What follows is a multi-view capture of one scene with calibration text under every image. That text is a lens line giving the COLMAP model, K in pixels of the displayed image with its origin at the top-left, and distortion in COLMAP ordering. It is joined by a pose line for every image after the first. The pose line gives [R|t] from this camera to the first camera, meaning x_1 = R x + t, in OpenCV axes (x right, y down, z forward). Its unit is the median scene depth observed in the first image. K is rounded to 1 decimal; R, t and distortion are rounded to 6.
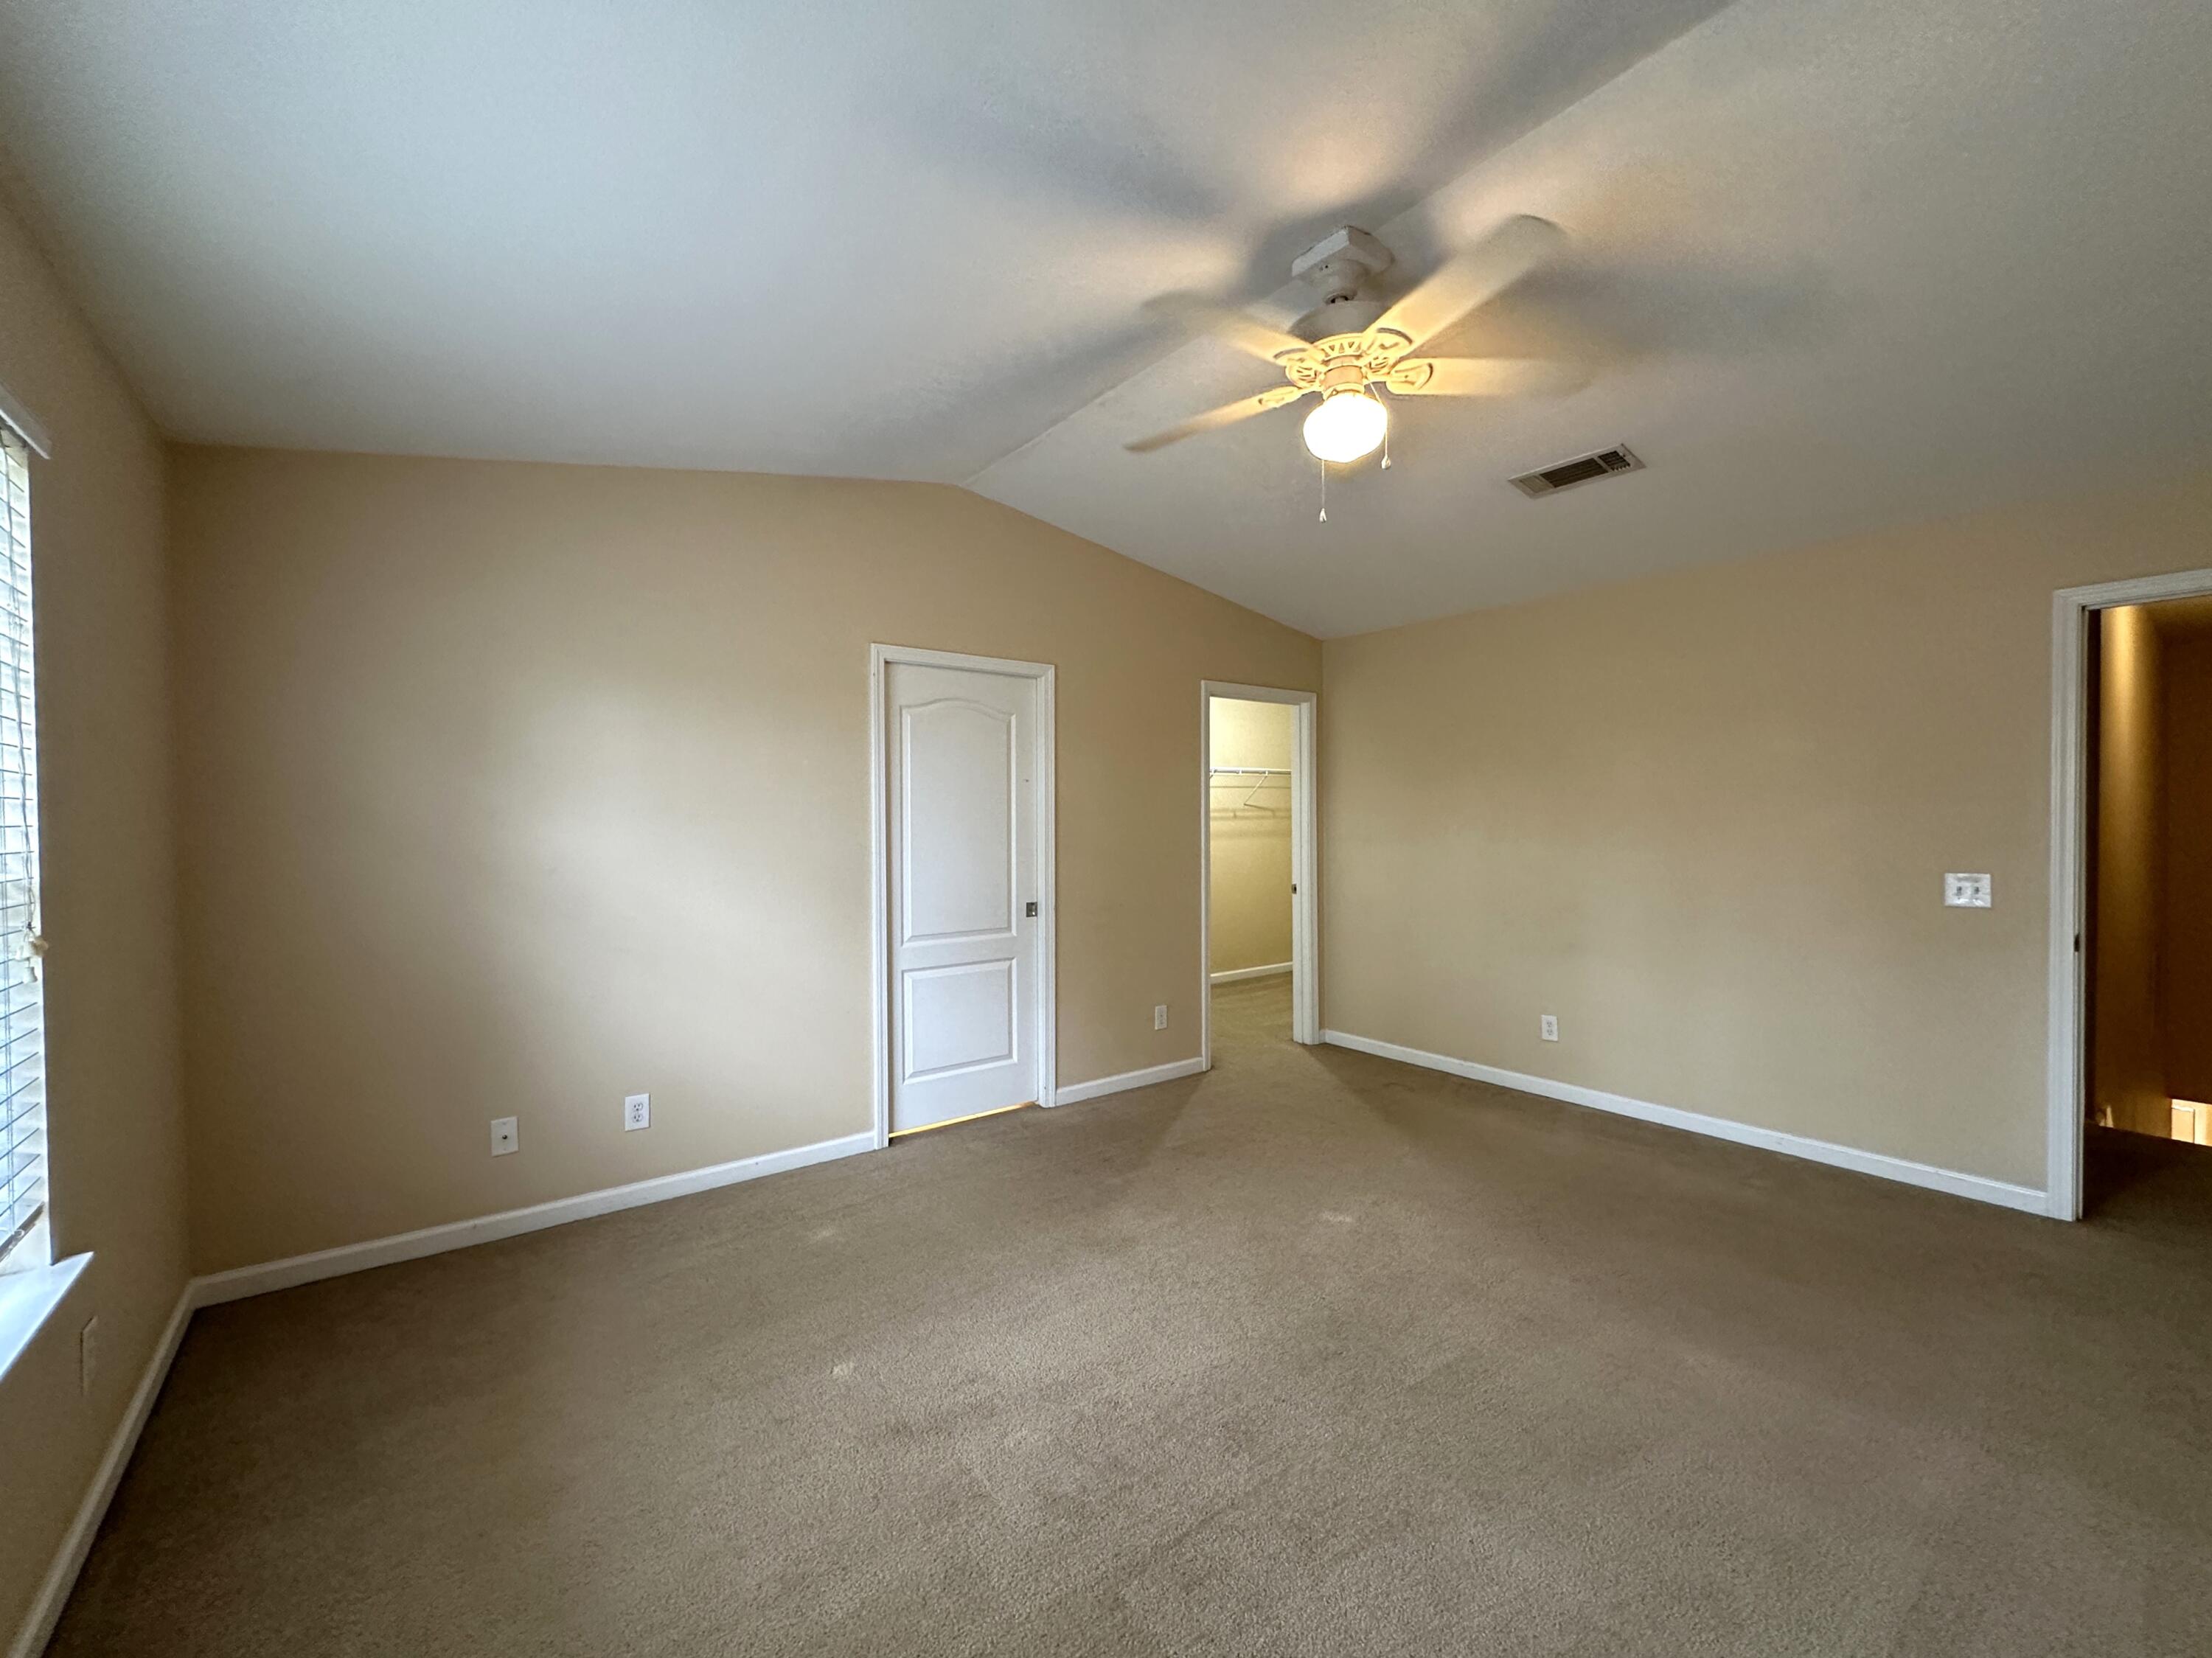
lens RADIAL K [[896.5, 0, 1096.3], [0, 896.5, 829.6], [0, 0, 1]] dist [0.001020, -0.000008]
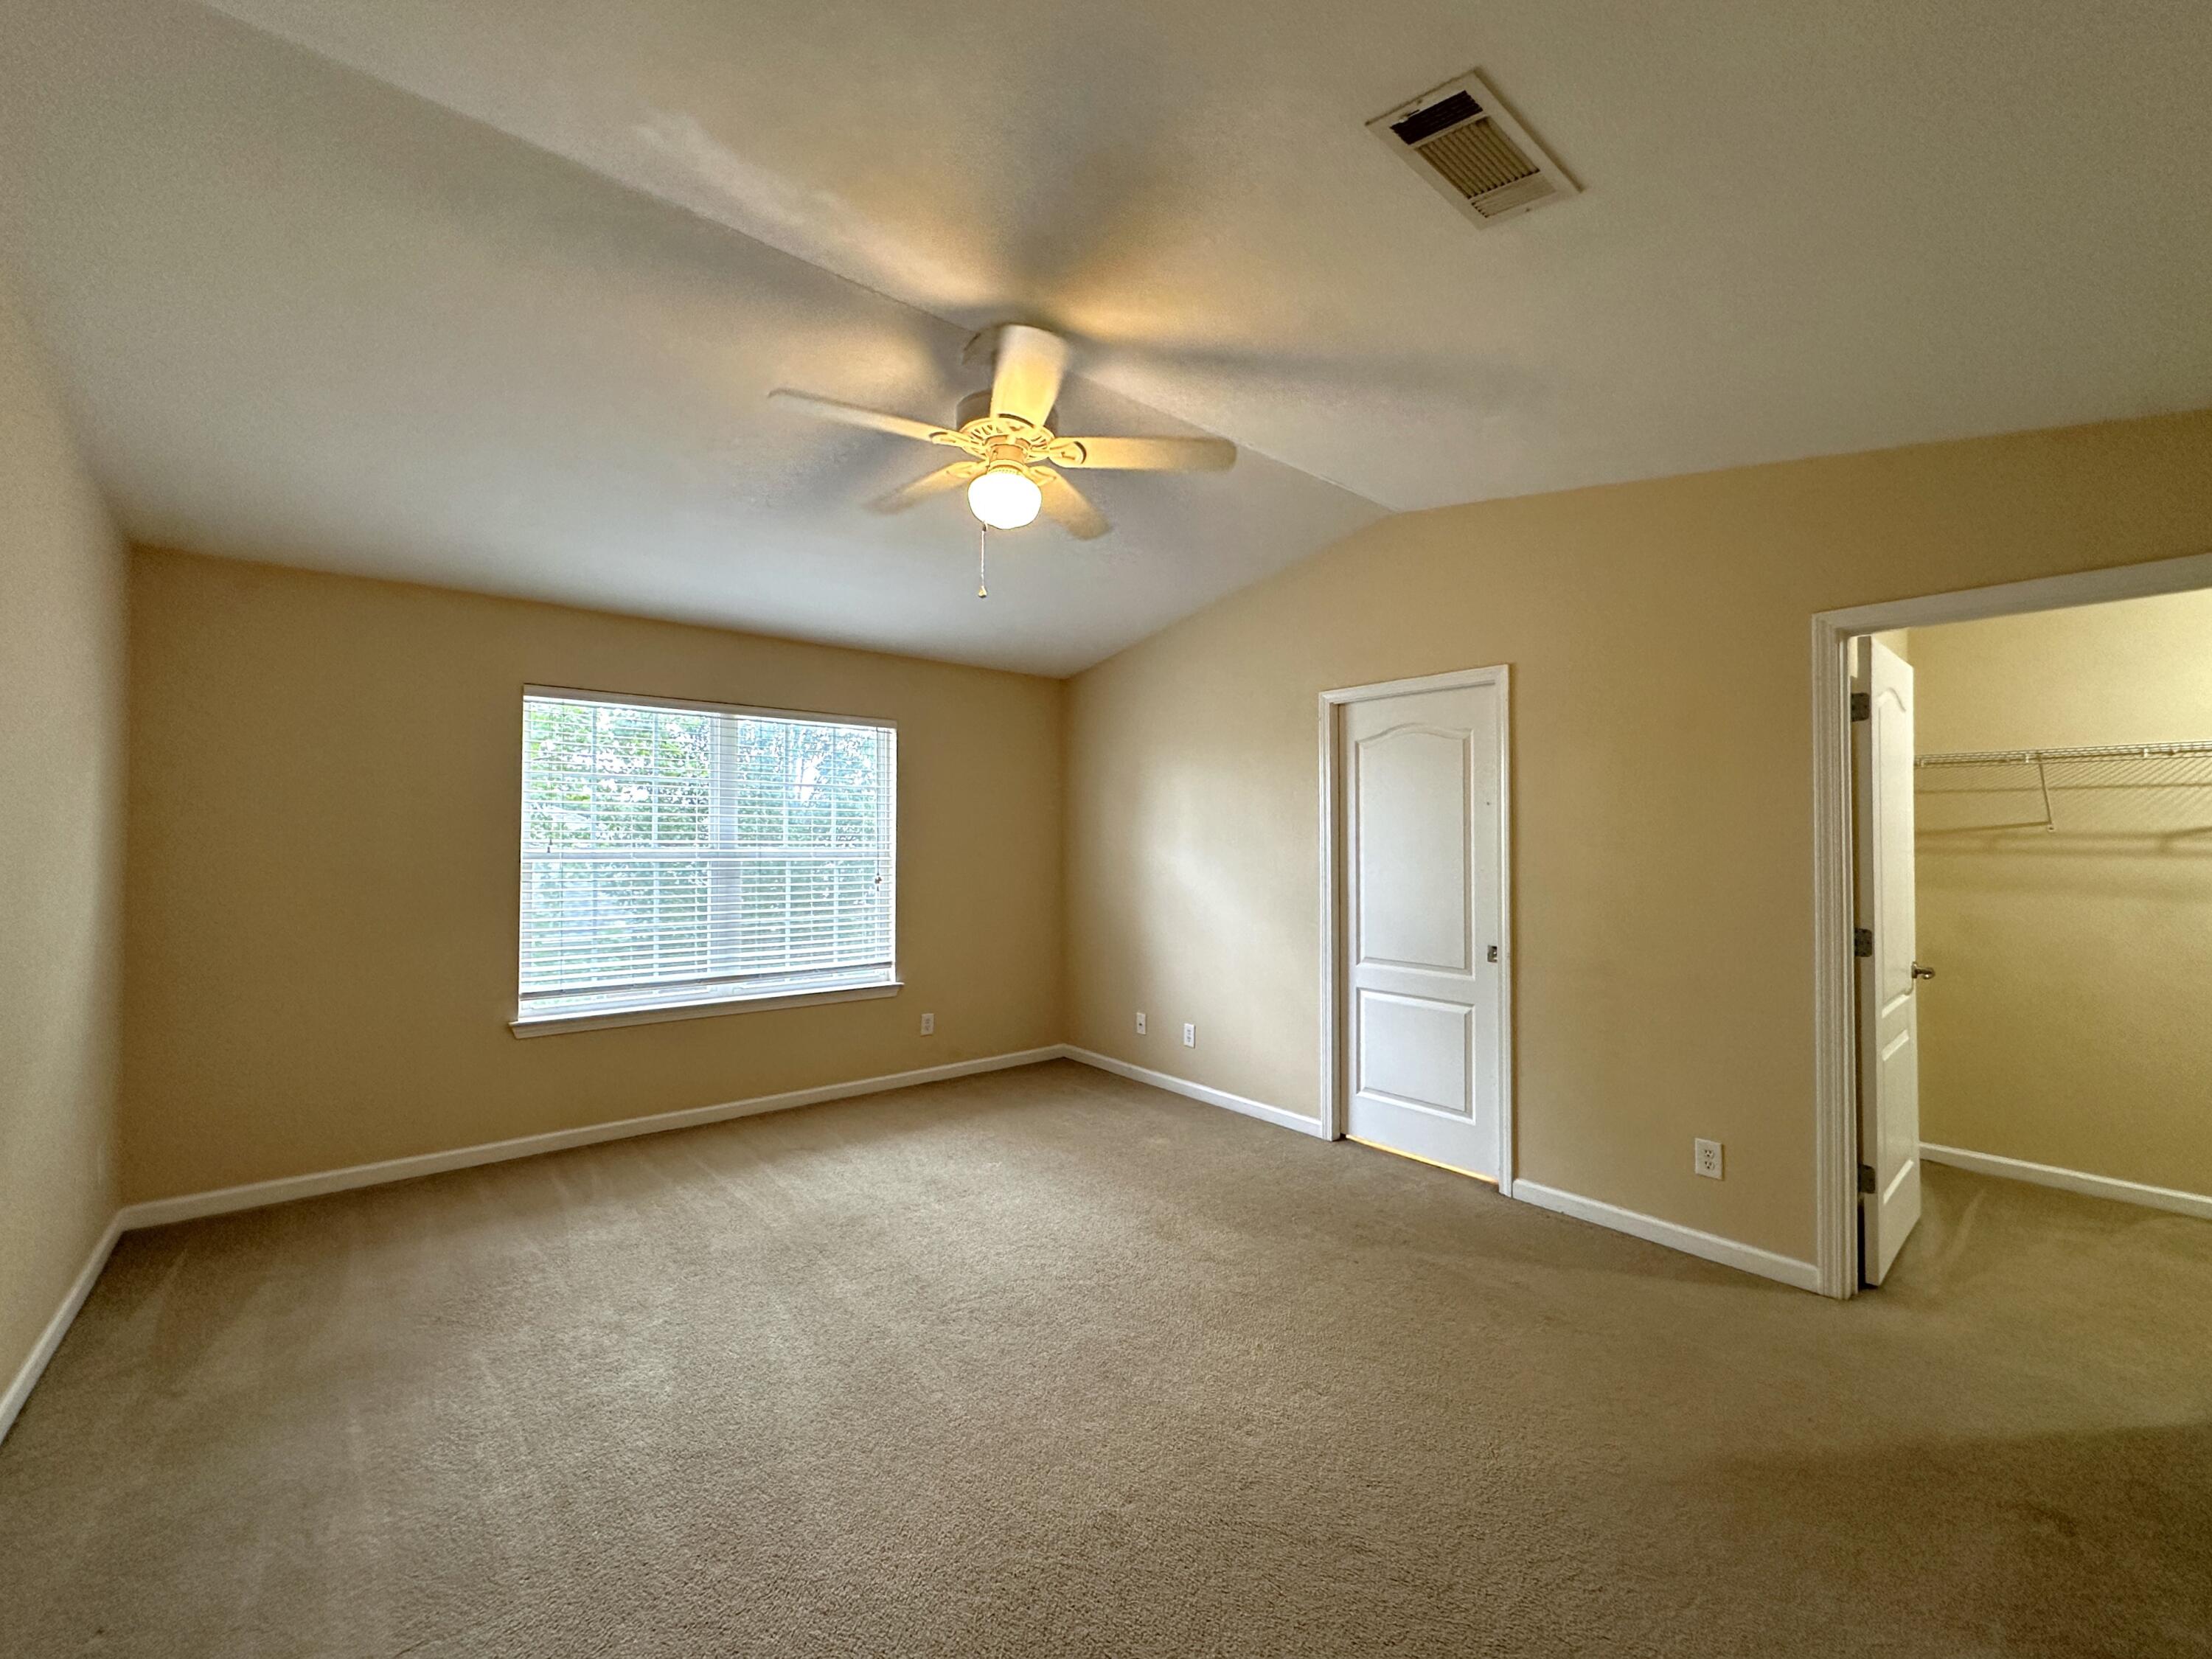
lens RADIAL K [[896.6, 0, 1104.7], [0, 896.6, 828.5], [0, 0, 1]] dist [0.001020, -0.000008]
pose [[0.046712, -0.013477, -0.998817, 0.798243], [-0.021567, 0.999662, -0.014497, -0.010332], [0.998676, 0.022218, 0.046405, 0.607780]]
